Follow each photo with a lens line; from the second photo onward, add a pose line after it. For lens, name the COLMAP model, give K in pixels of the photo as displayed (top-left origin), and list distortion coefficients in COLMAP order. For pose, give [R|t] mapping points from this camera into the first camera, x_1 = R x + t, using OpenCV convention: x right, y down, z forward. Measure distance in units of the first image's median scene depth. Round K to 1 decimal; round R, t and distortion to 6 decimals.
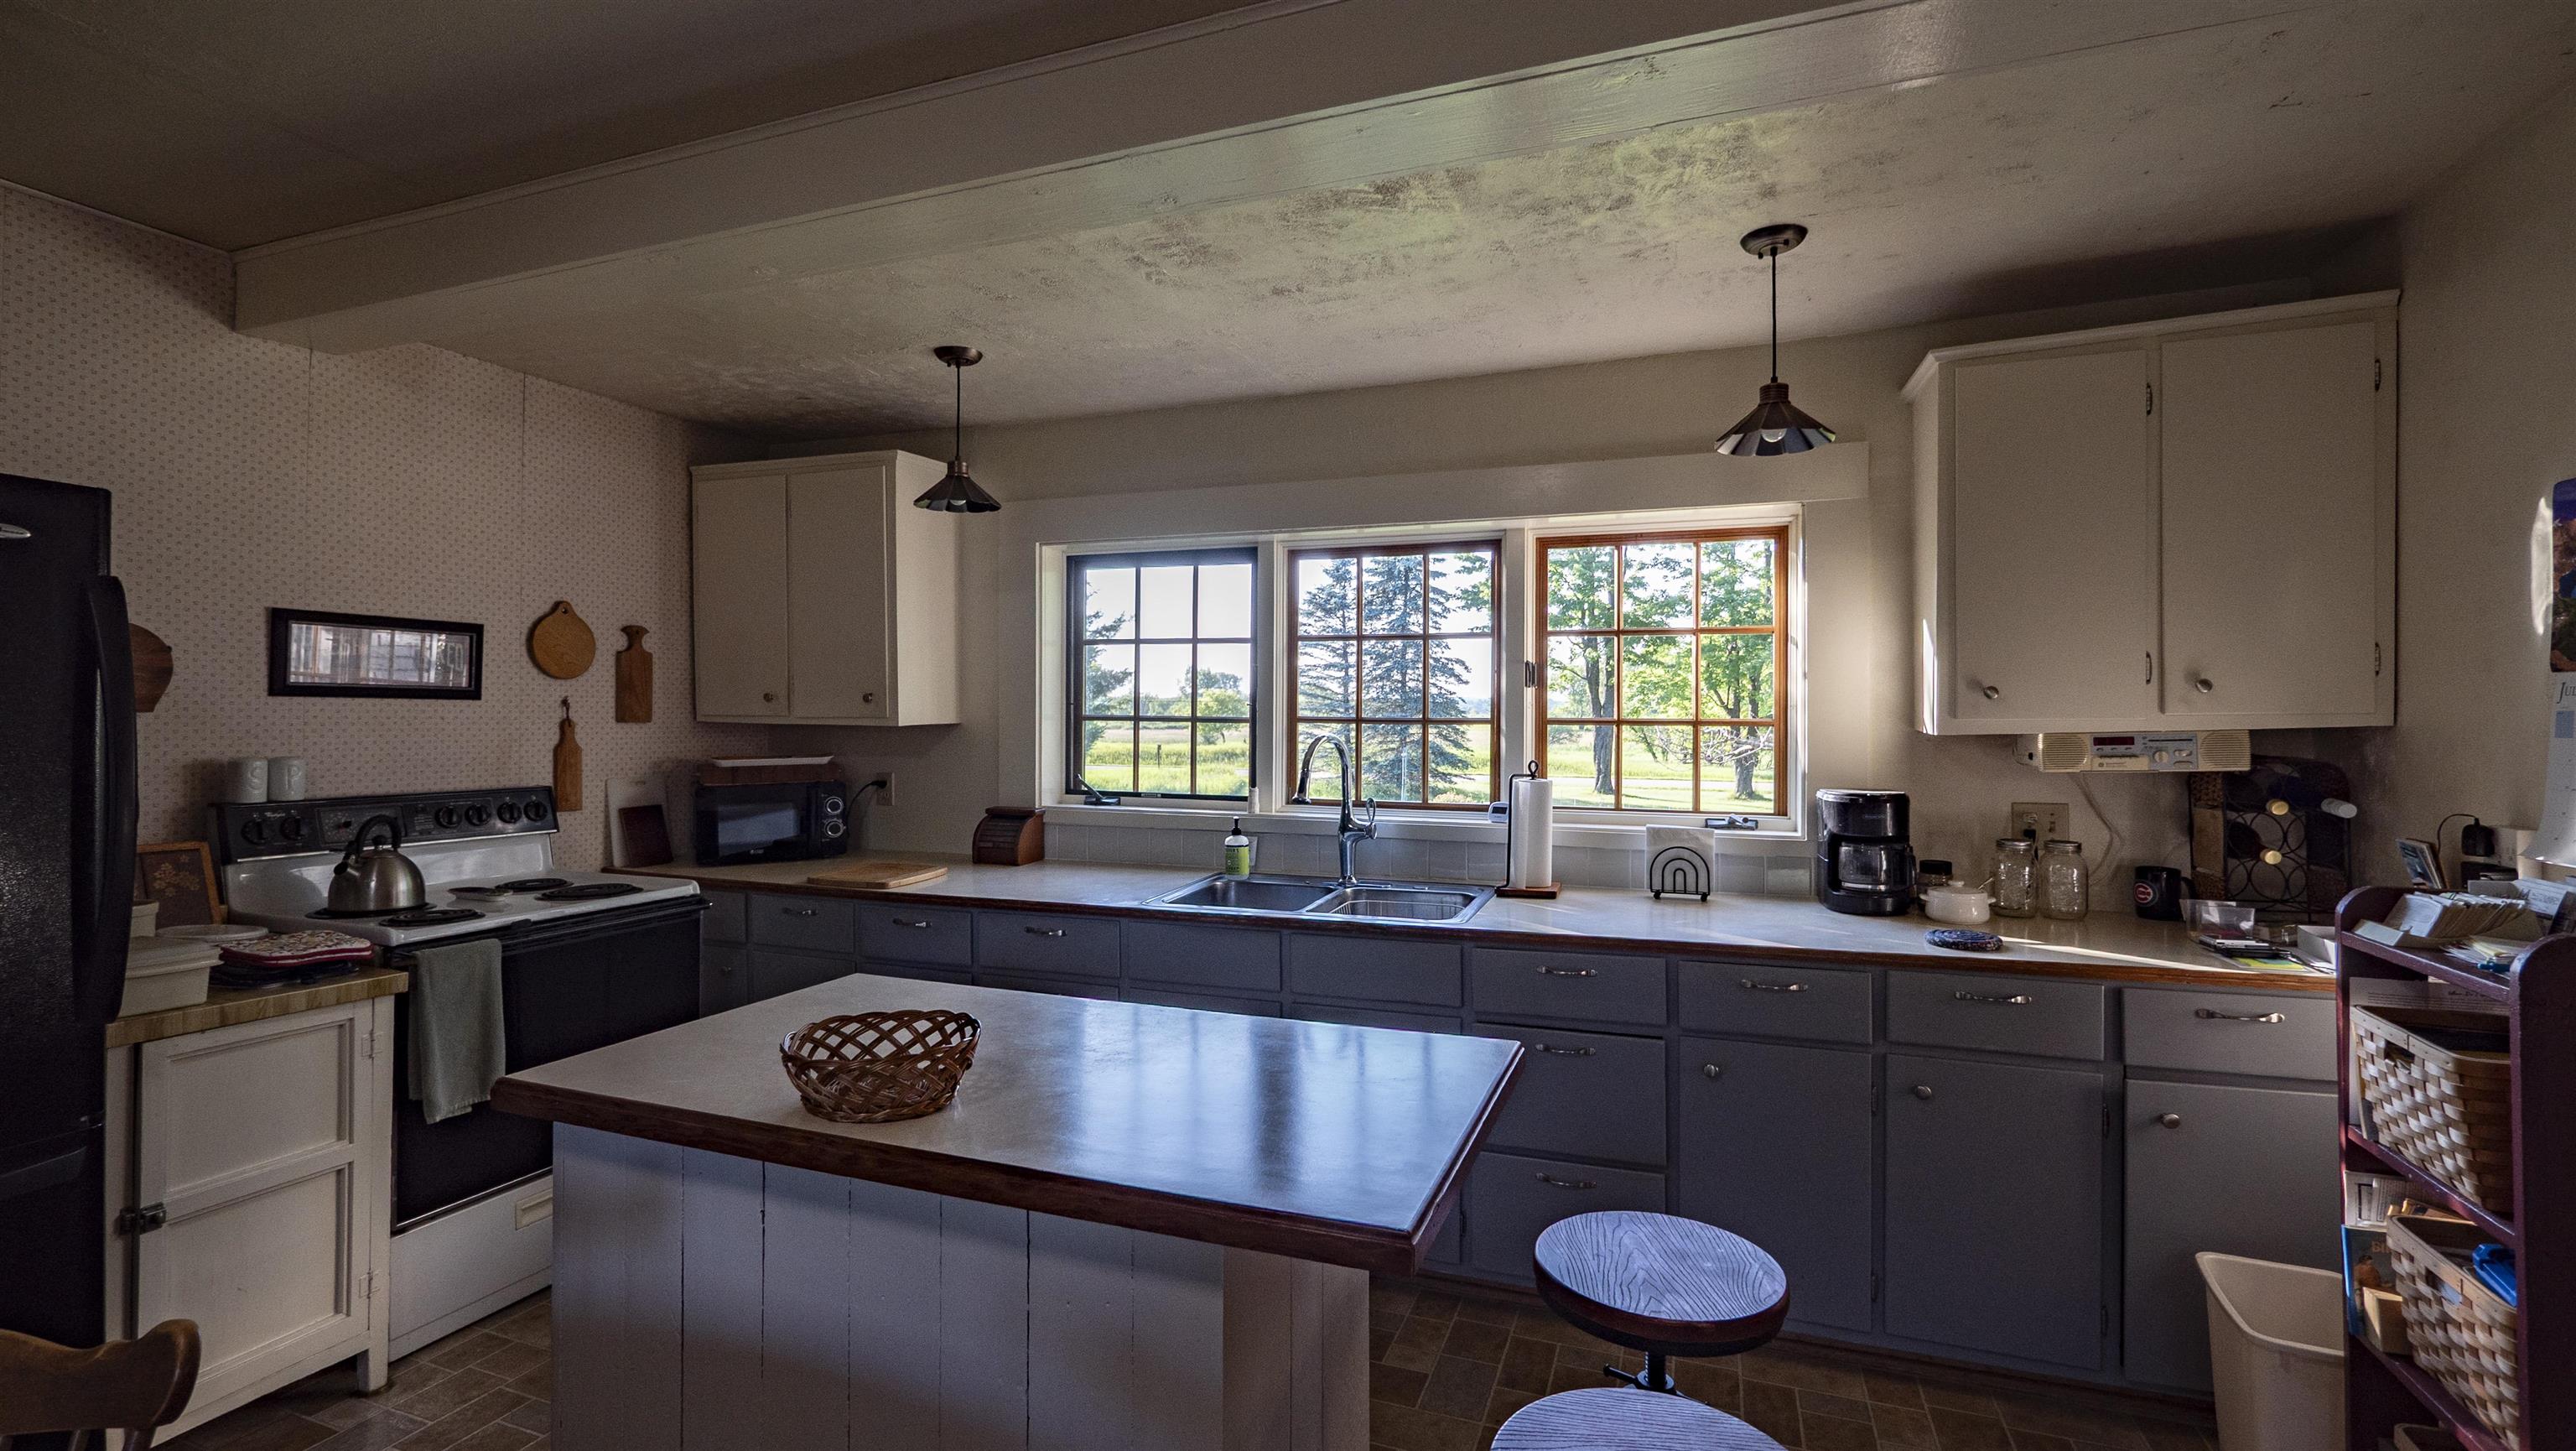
lens RADIAL K [[1129.9, 0, 1317.2], [0, 1129.9, 716.7], [0, 0, 1]] dist [-0.002776, -0.000156]
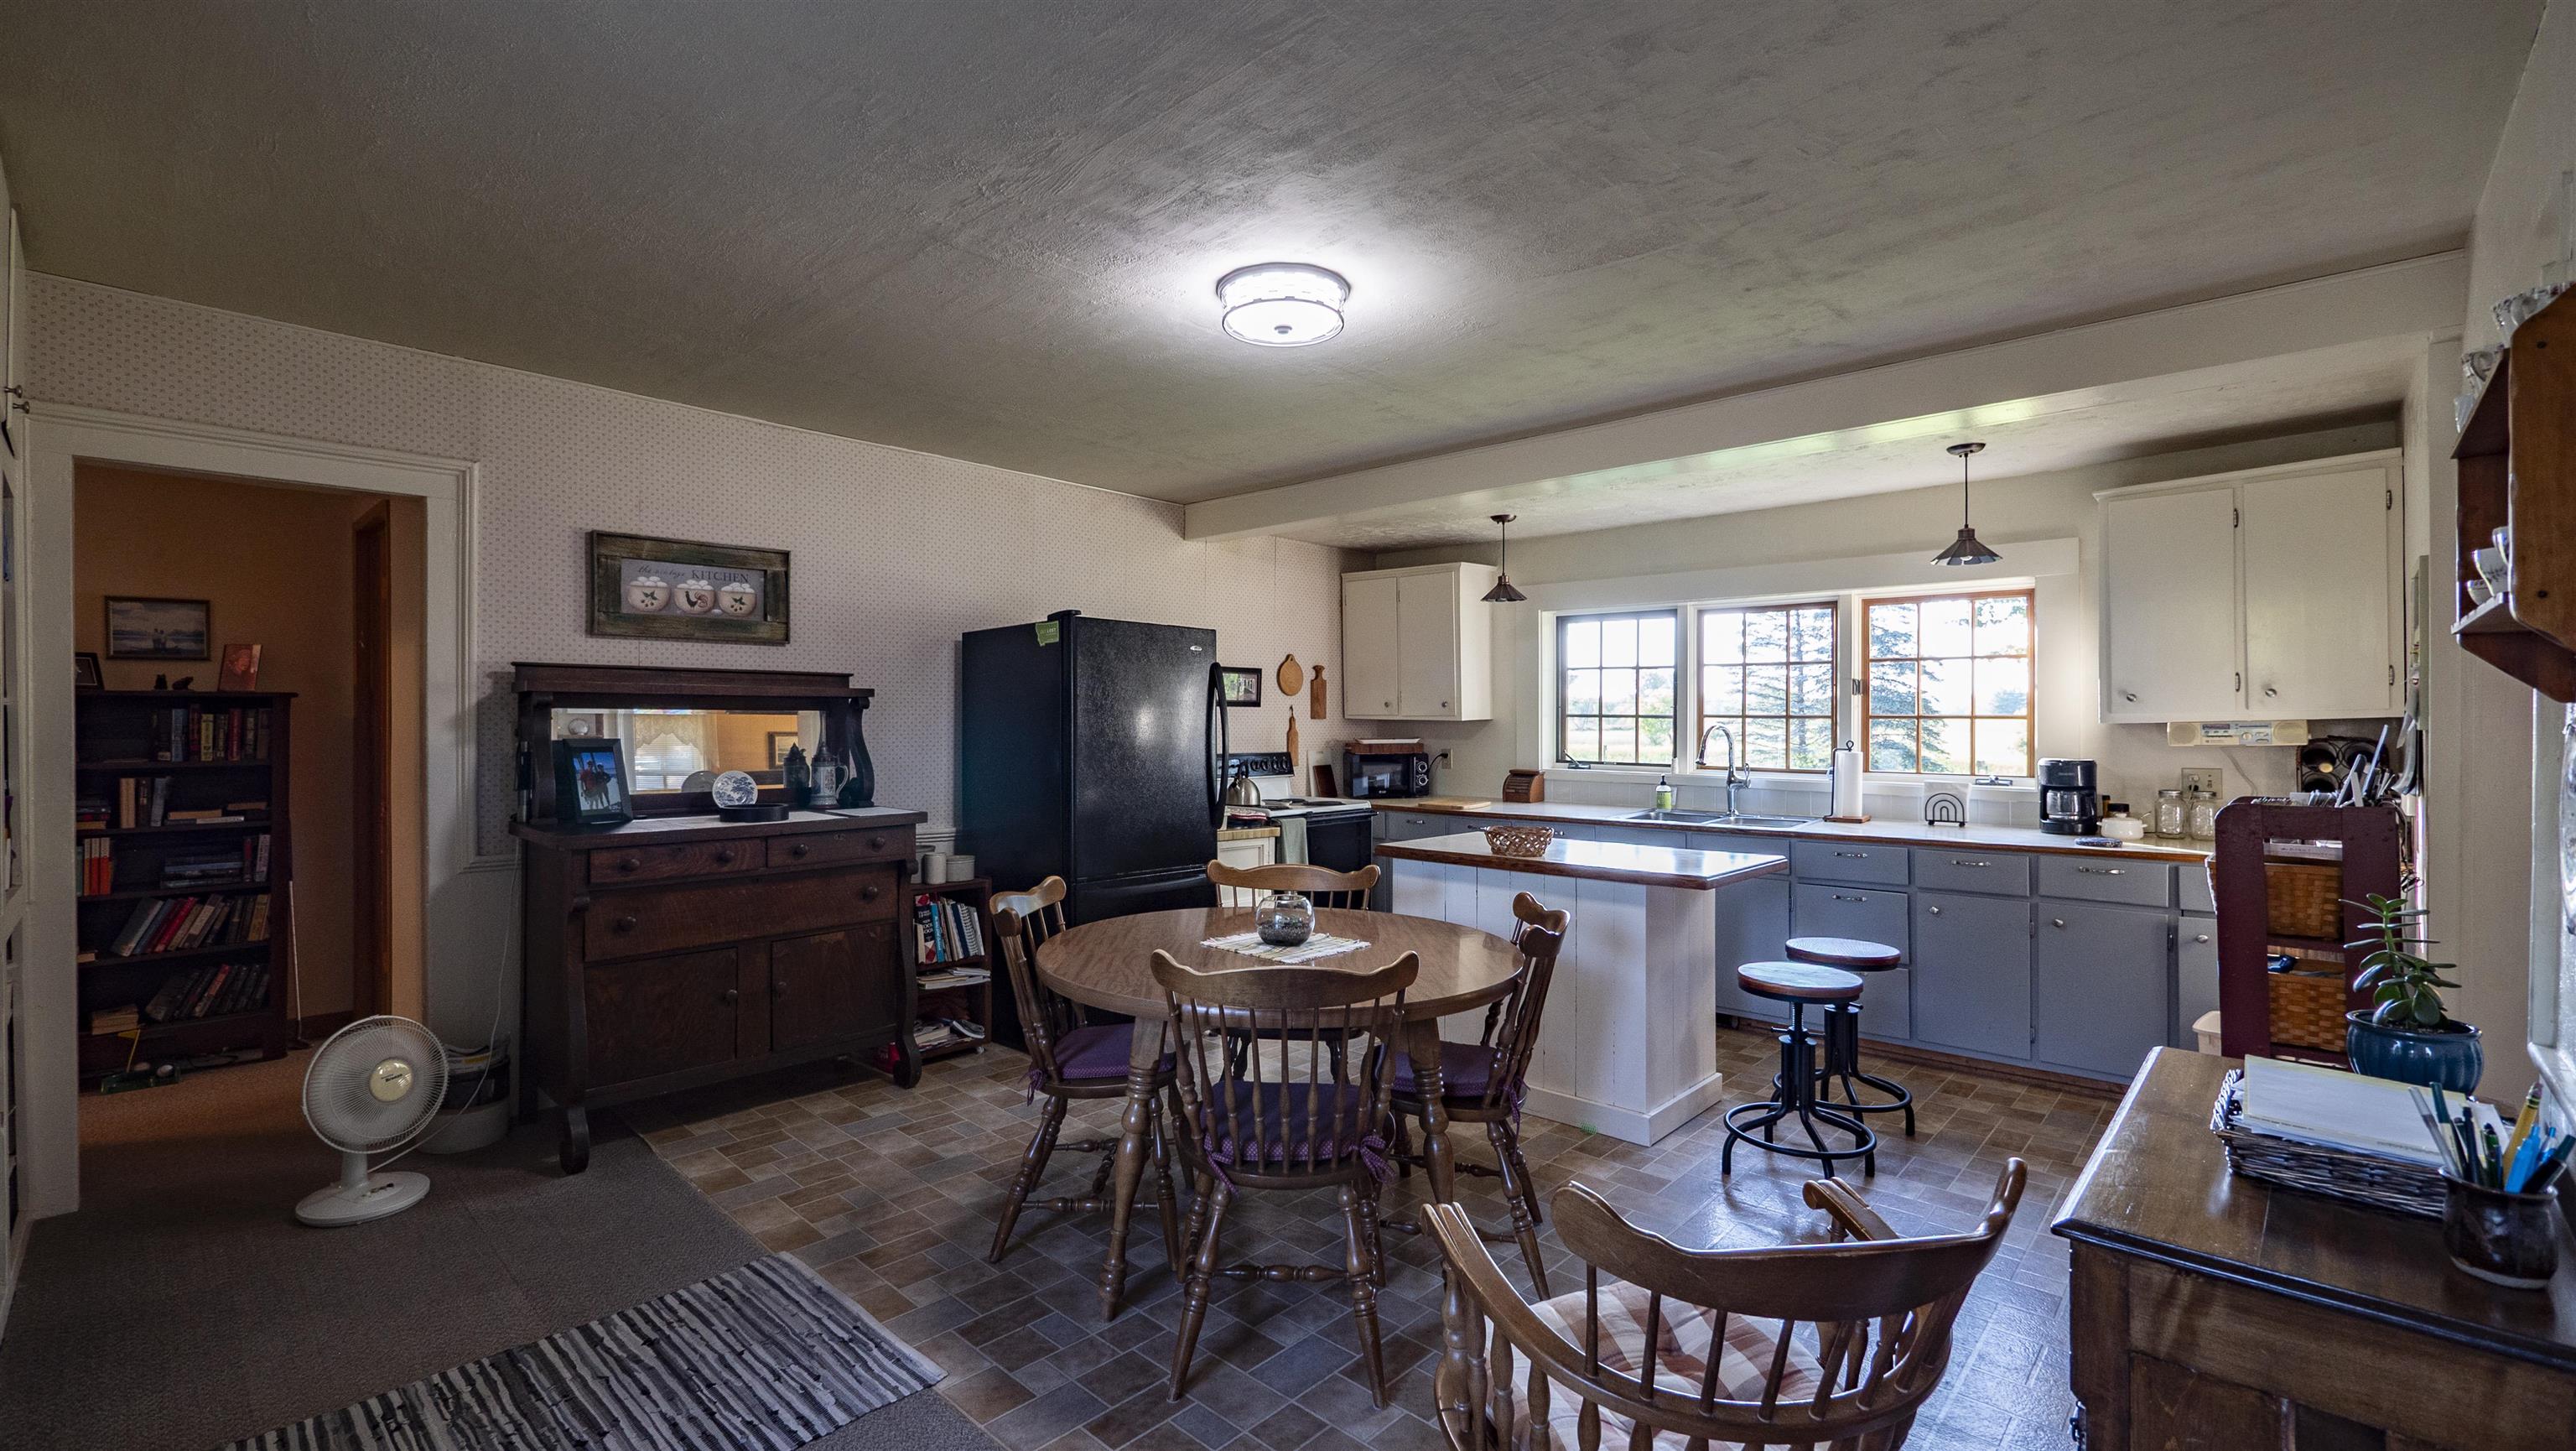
lens RADIAL K [[1129.9, 0, 1317.2], [0, 1129.9, 716.7], [0, 0, 1]] dist [-0.002776, -0.000156]
pose [[0.925672, -0.003107, -0.378314, 0.086586], [0.002807, 0.999995, -0.001343, 0.004074], [0.378316, 0.000181, 0.925676, -0.735307]]
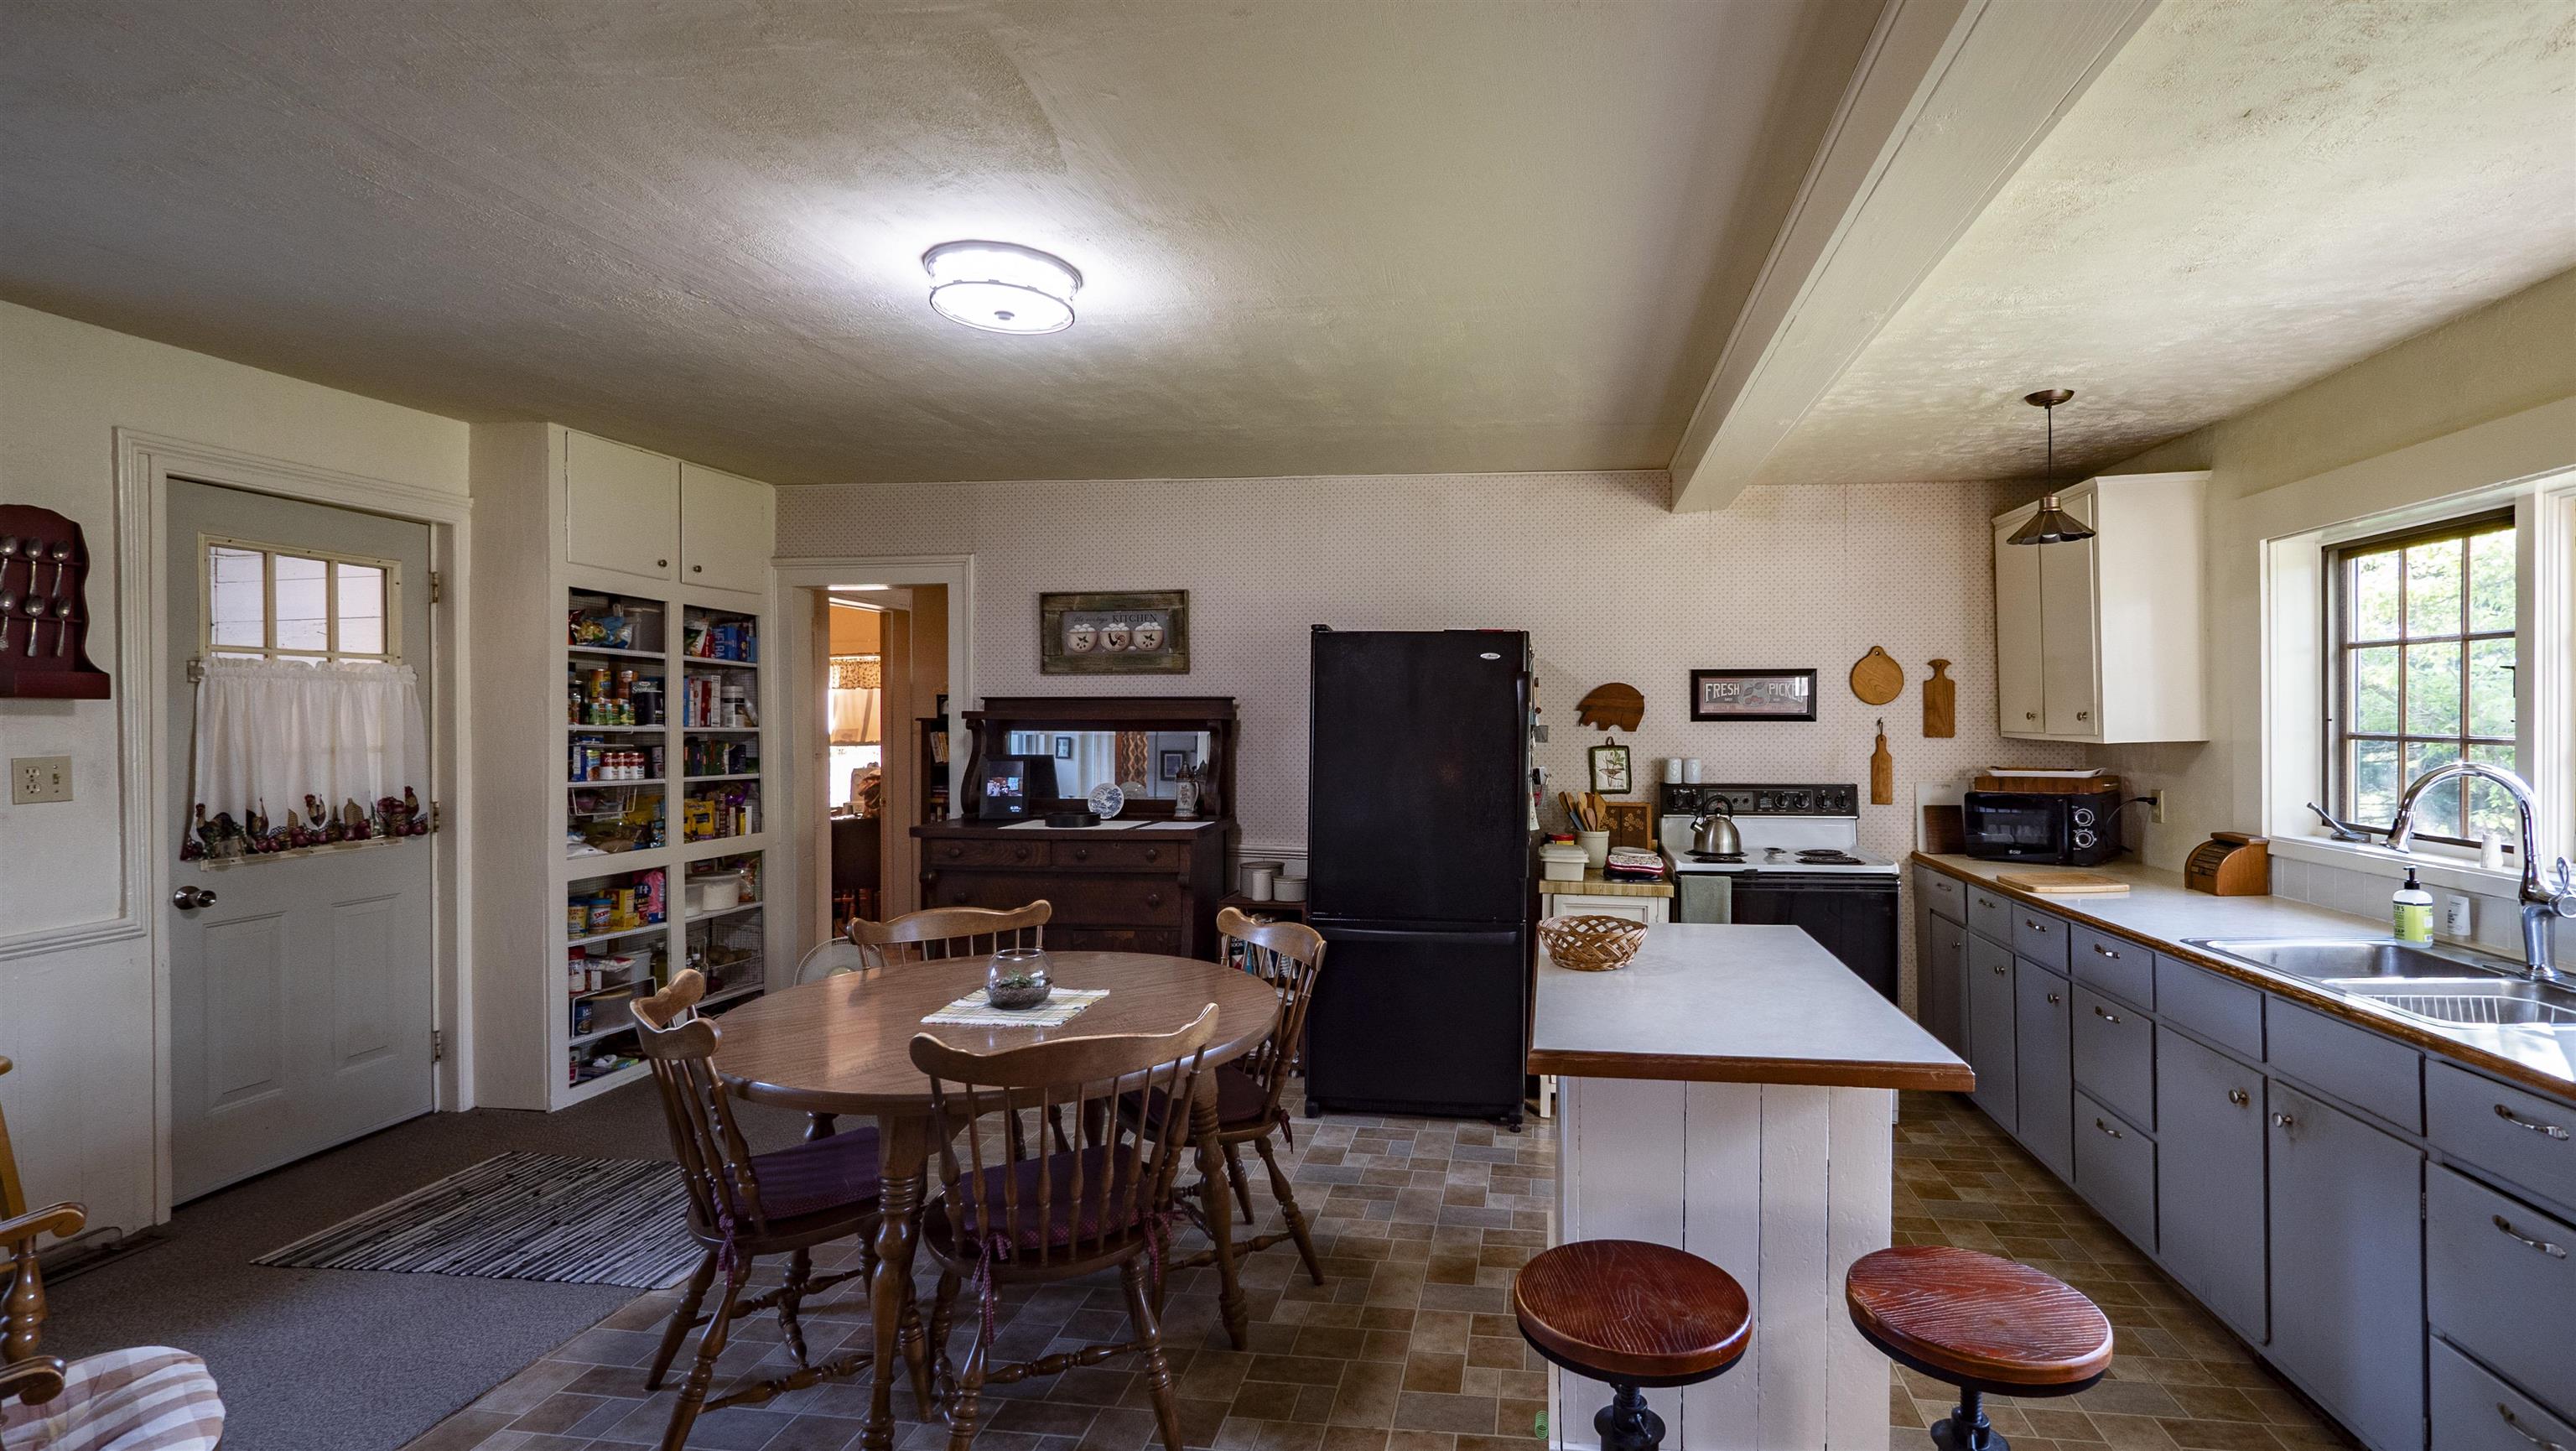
lens RADIAL K [[1185.4, 0, 1371.0], [0, 1185.4, 725.5], [0, 0, 1]] dist [0.000570, 0.000157]
pose [[0.210116, -0.000789, -0.977676, 0.578926], [0.004756, 0.999989, 0.000215, -0.012253], [0.977665, -0.004695, 0.210117, 0.123530]]
